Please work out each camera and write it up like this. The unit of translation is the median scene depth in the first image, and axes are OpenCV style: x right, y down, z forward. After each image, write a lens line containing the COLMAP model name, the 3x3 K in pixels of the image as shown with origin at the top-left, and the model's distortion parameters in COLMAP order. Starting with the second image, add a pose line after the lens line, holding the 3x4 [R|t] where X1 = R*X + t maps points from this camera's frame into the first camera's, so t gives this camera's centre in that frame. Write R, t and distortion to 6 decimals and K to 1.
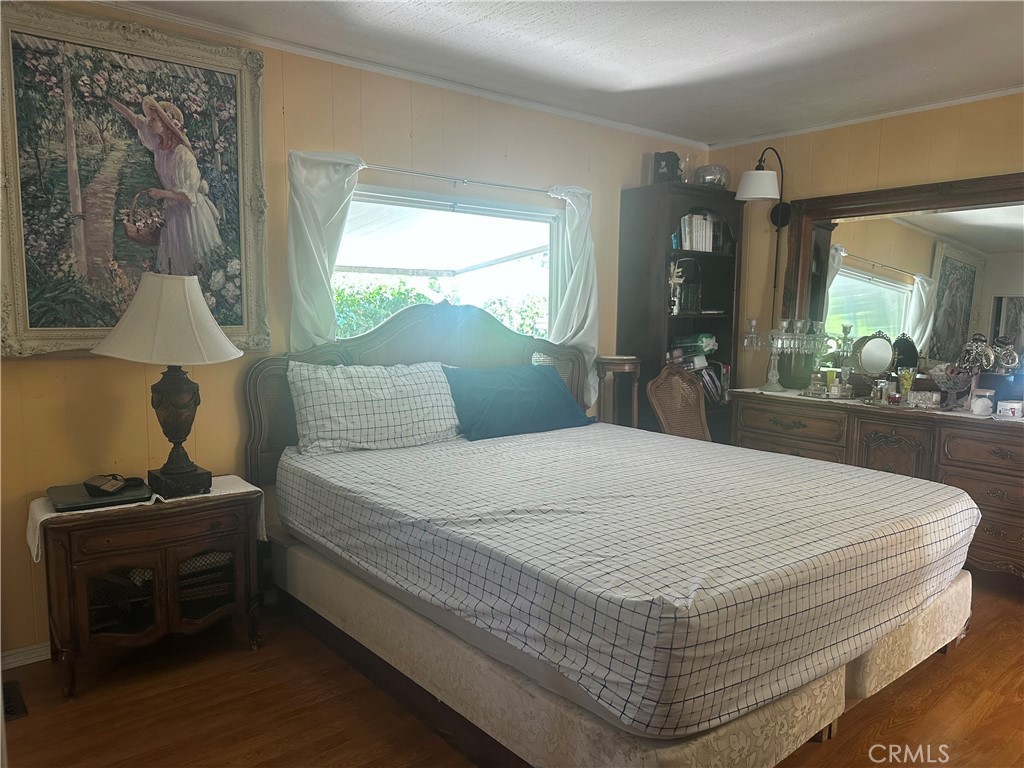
lens RADIAL K [[729.4, 0, 516.5], [0, 729.4, 377.1], [0, 0, 1]] dist [0.033274, -0.046958]
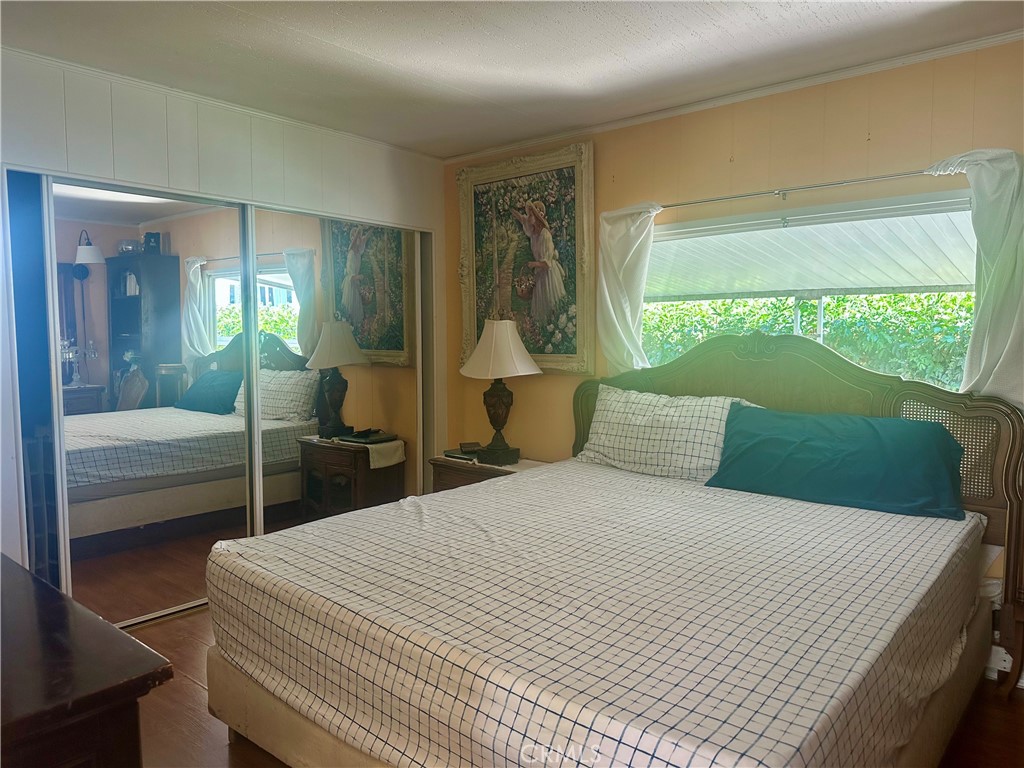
lens RADIAL K [[719.2, 0, 509.4], [0, 719.2, 383.0], [0, 0, 1]] dist [0.100143, -0.173211]
pose [[0.173660, 0.057069, -0.983151, 0.937766], [-0.085635, 0.995413, 0.042654, -0.069599], [0.981075, 0.076785, 0.177750, 0.706196]]
